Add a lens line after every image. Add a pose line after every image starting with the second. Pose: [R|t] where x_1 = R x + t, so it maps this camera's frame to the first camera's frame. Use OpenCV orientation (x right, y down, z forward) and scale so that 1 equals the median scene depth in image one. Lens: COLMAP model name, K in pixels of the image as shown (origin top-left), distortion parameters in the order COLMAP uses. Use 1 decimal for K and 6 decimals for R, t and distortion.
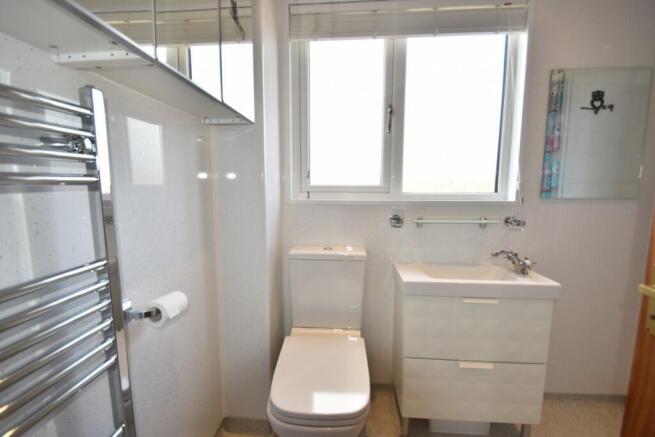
lens RADIAL K [[296.3, 0, 317.6], [0, 296.3, 220.8], [0, 0, 1]] dist [0.002735, -0.016607]
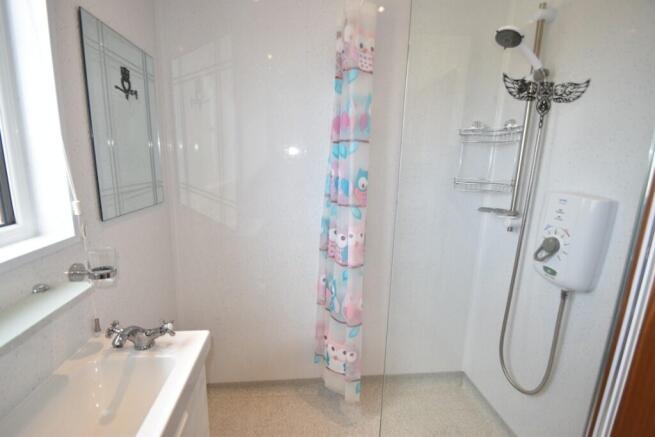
lens RADIAL K [[296.3, 0, 317.6], [0, 296.3, 220.8], [0, 0, 1]] dist [0.002735, -0.016607]
pose [[-0.215113, -0.196350, 0.956647, 0.058937], [0.093070, 0.970999, 0.220224, -0.184289], [-0.972144, 0.136408, -0.190600, 0.712415]]
